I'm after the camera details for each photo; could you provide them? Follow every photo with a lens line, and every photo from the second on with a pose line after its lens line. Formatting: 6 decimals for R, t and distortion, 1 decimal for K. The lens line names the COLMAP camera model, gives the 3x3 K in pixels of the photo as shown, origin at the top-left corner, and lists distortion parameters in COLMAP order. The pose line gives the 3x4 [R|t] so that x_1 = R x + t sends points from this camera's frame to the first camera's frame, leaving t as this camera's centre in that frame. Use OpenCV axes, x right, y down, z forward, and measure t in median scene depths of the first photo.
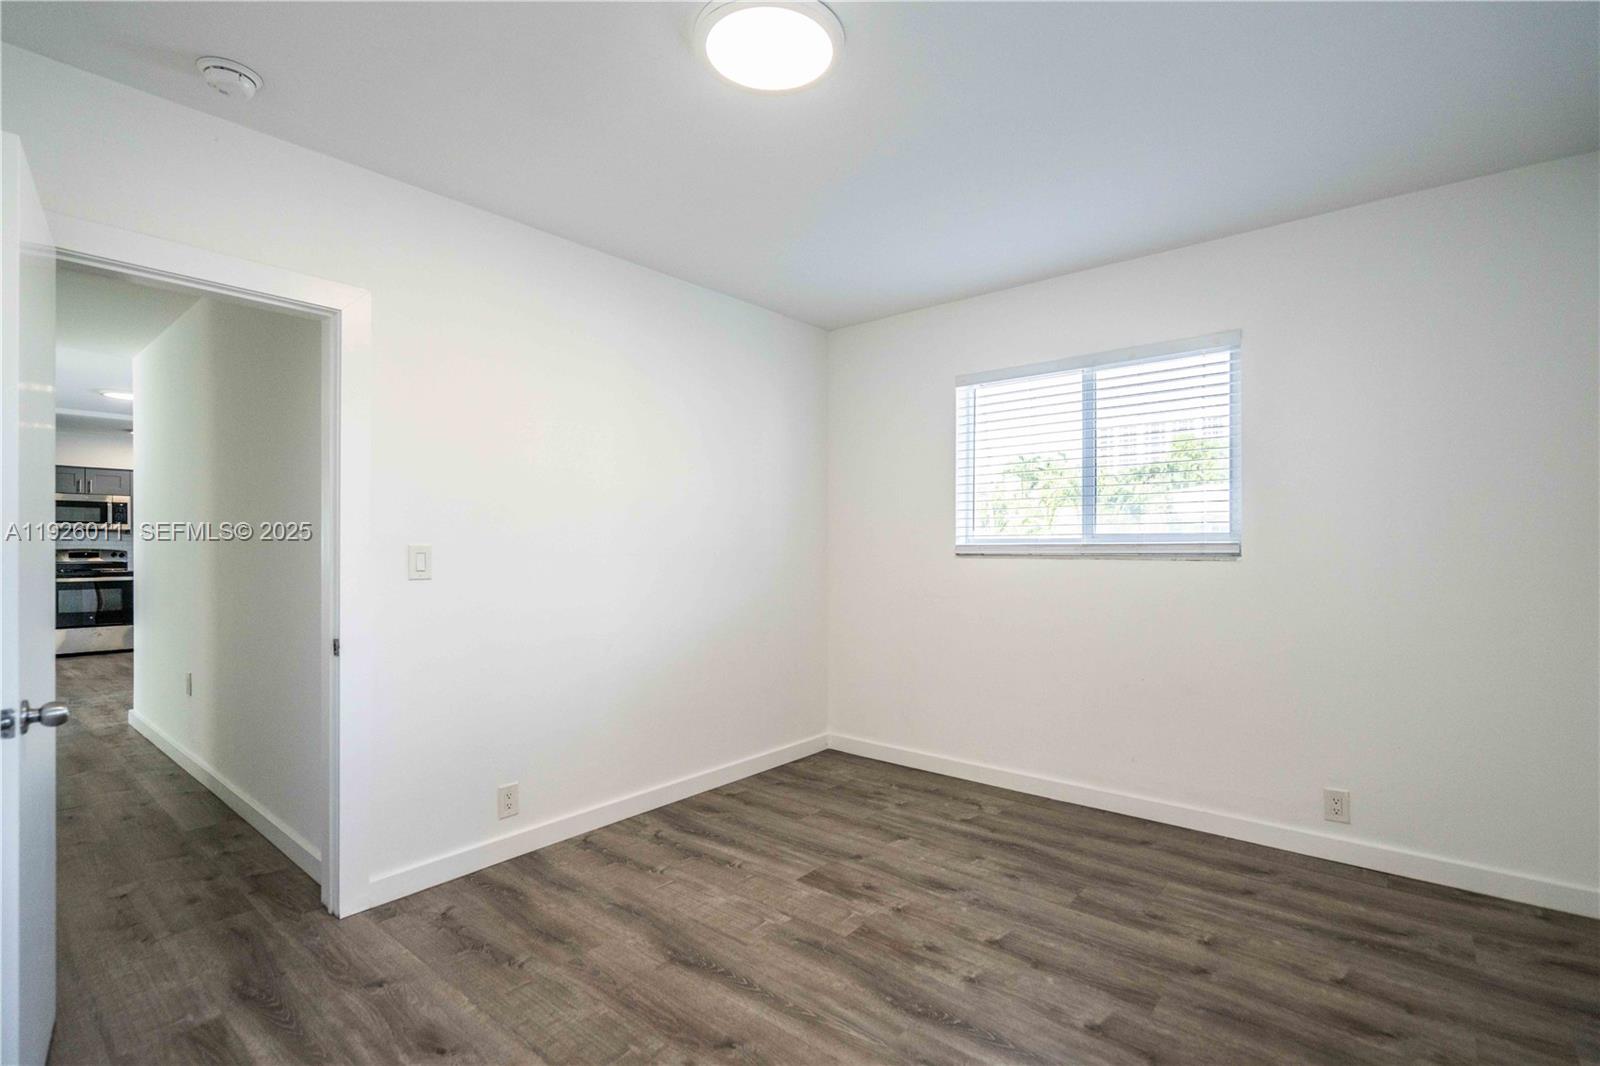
lens RADIAL K [[728.8, 0, 792.8], [0, 728.8, 533.9], [0, 0, 1]] dist [-0.001687, -0.000335]
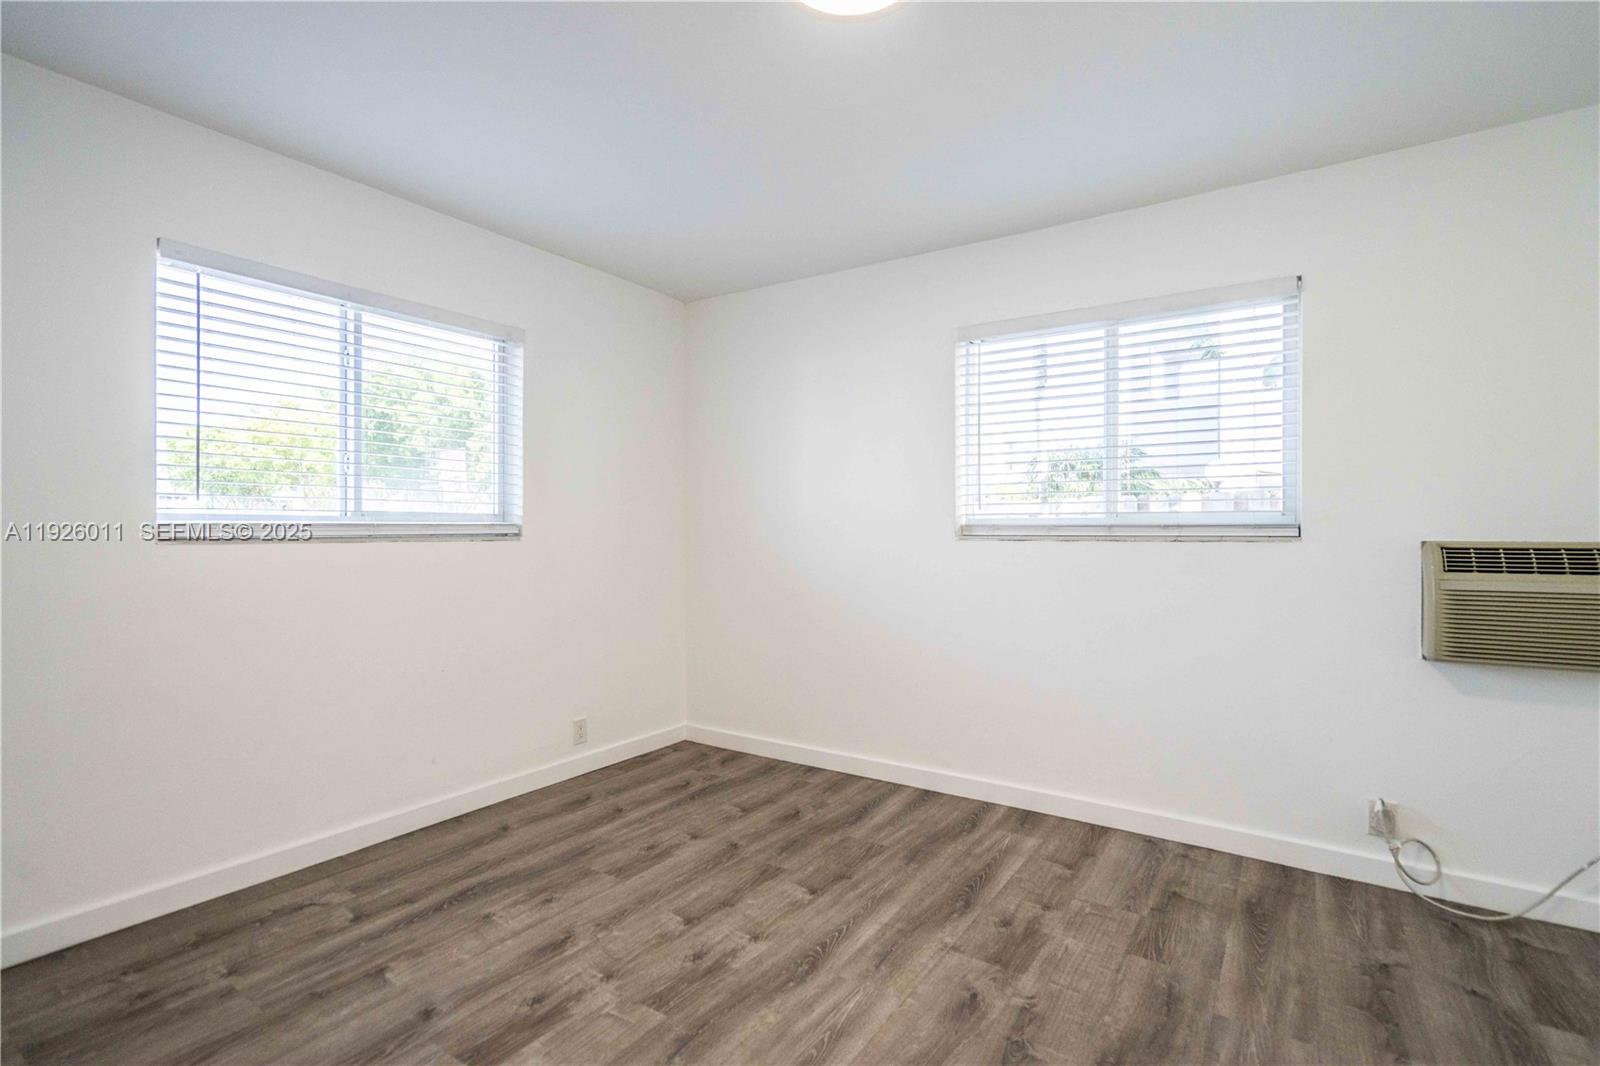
lens RADIAL K [[768.6, 0, 795.1], [0, 768.6, 531.1], [0, 0, 1]] dist [-0.001054, -0.000486]
pose [[-0.114508, -0.001480, 0.993421, -0.721253], [-0.020443, 0.999791, -0.000867, 0.019218], [-0.993212, -0.020407, -0.114514, 0.899409]]
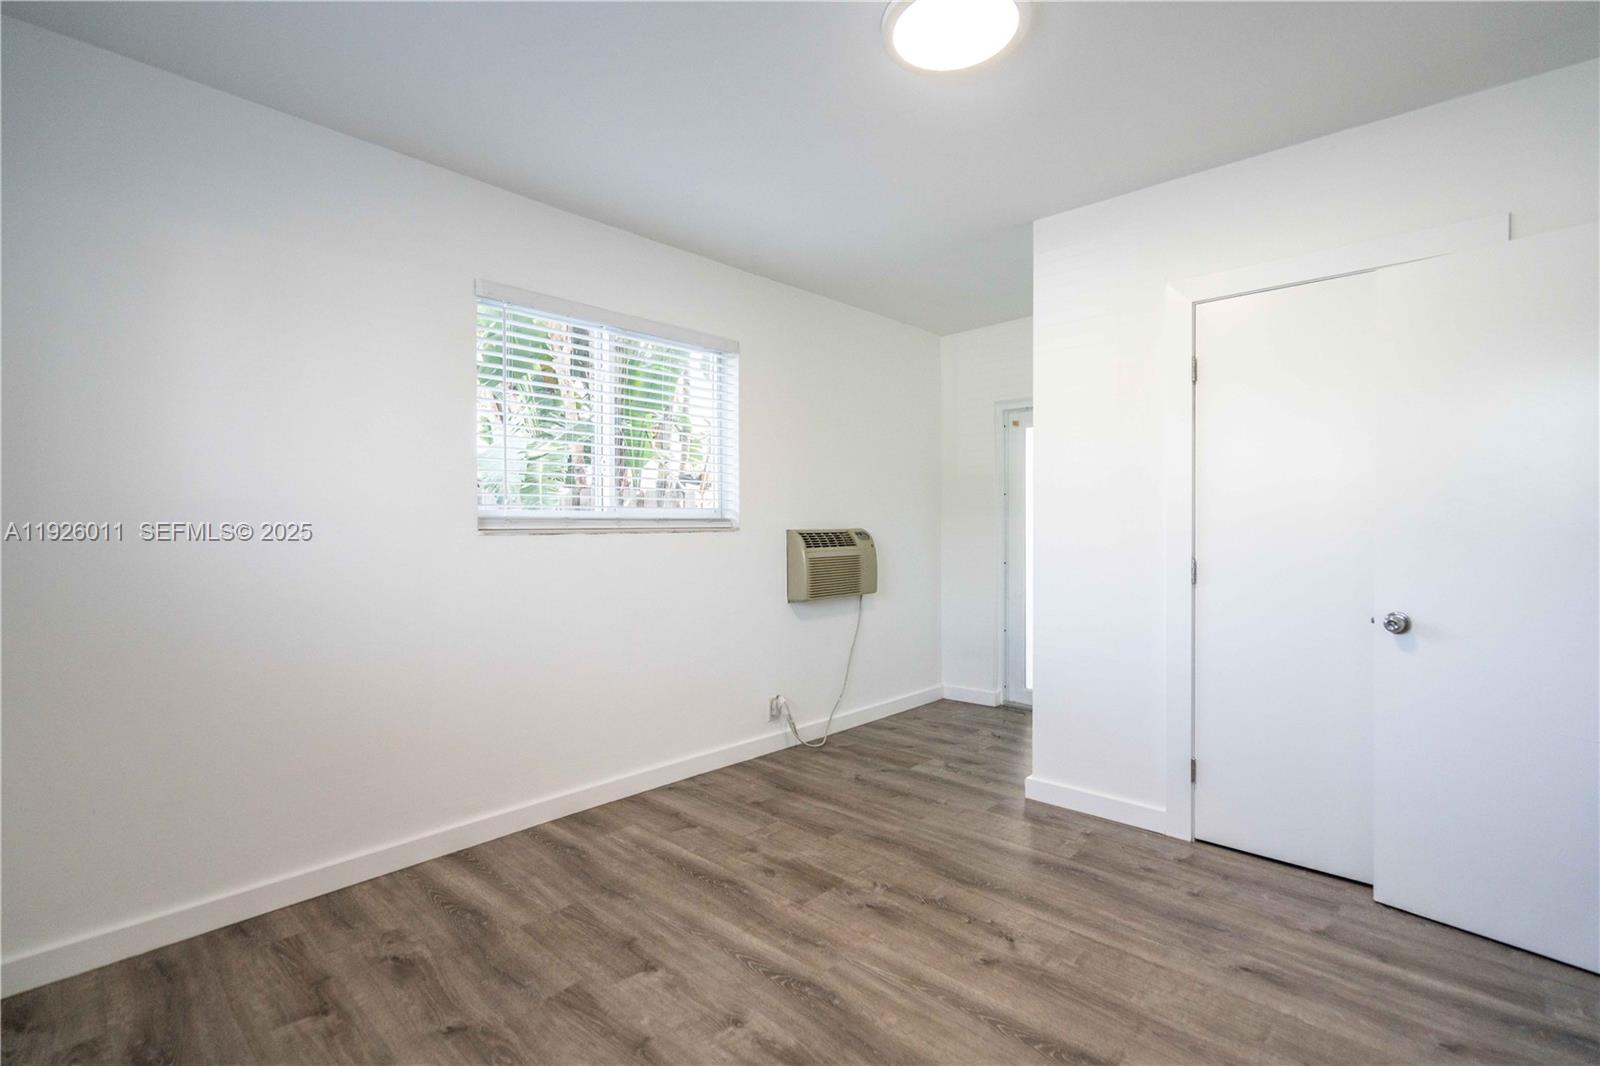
lens RADIAL K [[743.6, 0, 822.2], [0, 743.6, 529.0], [0, 0, 1]] dist [-0.003301, 0.000354]
pose [[-0.999874, 0.004190, 0.015315, 0.105998], [0.003977, 0.999896, -0.013864, 0.035683], [-0.015371, -0.013802, -0.999787, 1.565692]]
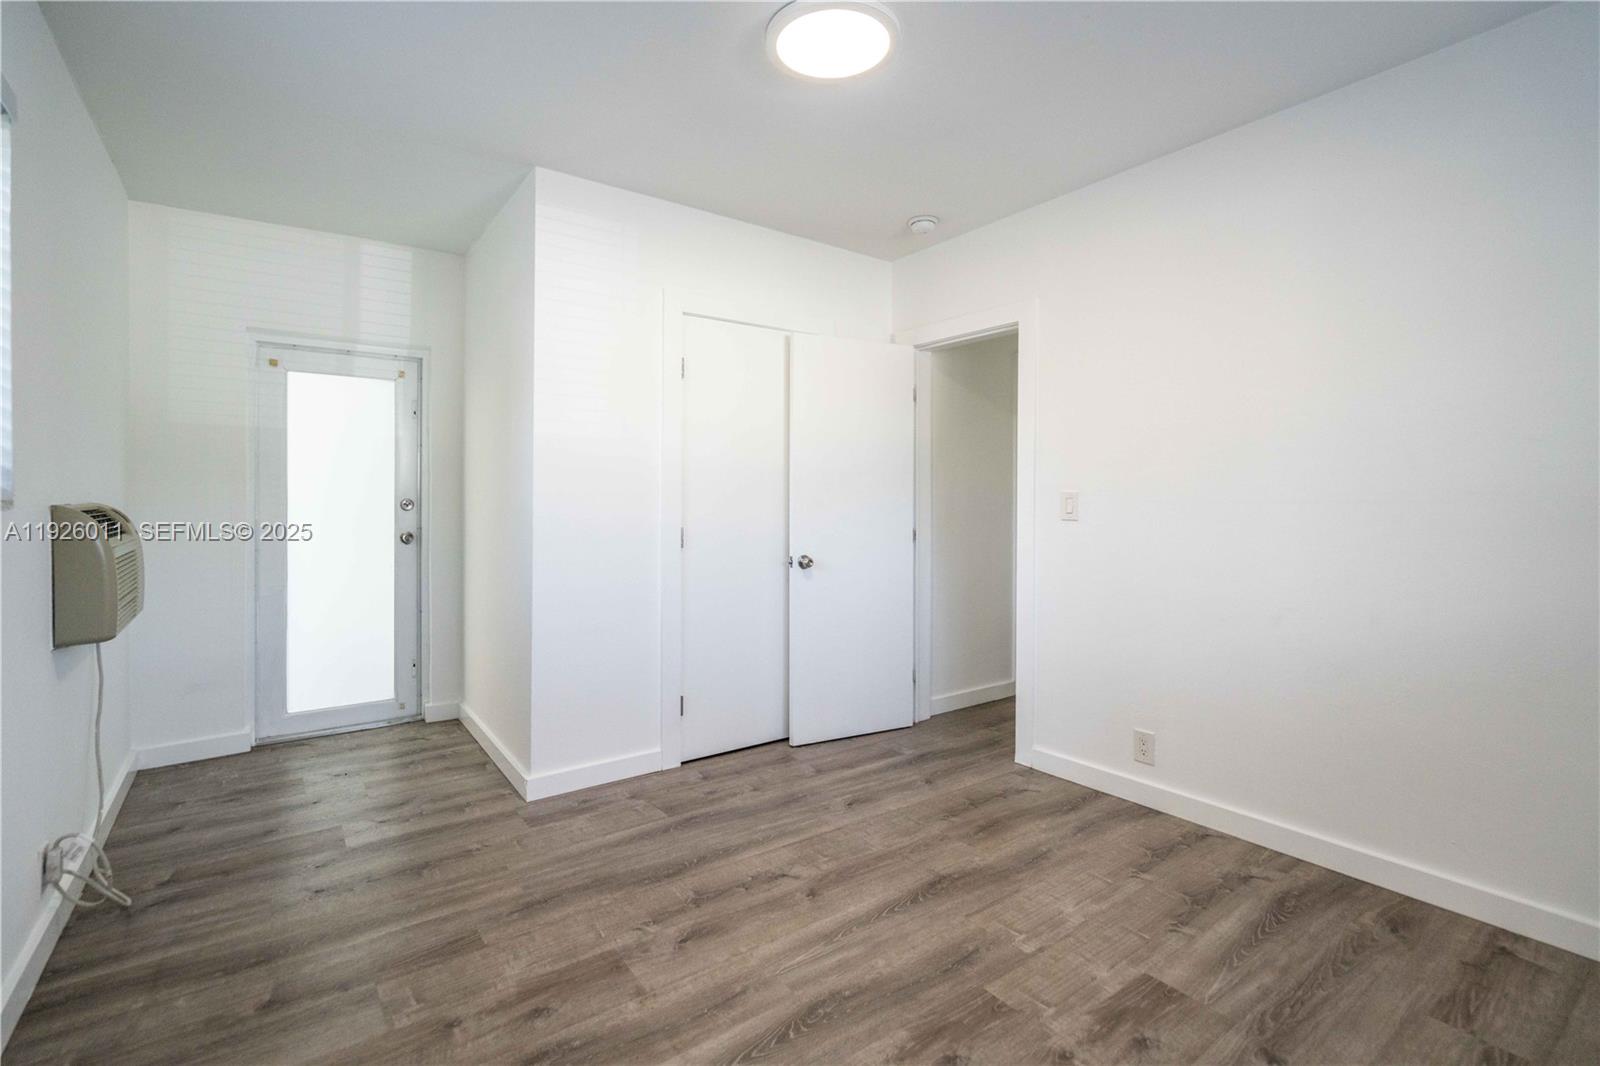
lens RADIAL K [[723.6, 0, 814.8], [0, 723.6, 502.3], [0, 0, 1]] dist [-0.001401, -0.000138]
pose [[-0.210426, 0.002578, -0.977606, 0.804257], [0.018459, 0.999829, -0.001337, 0.028298], [0.977435, -0.018327, -0.210438, 0.925319]]
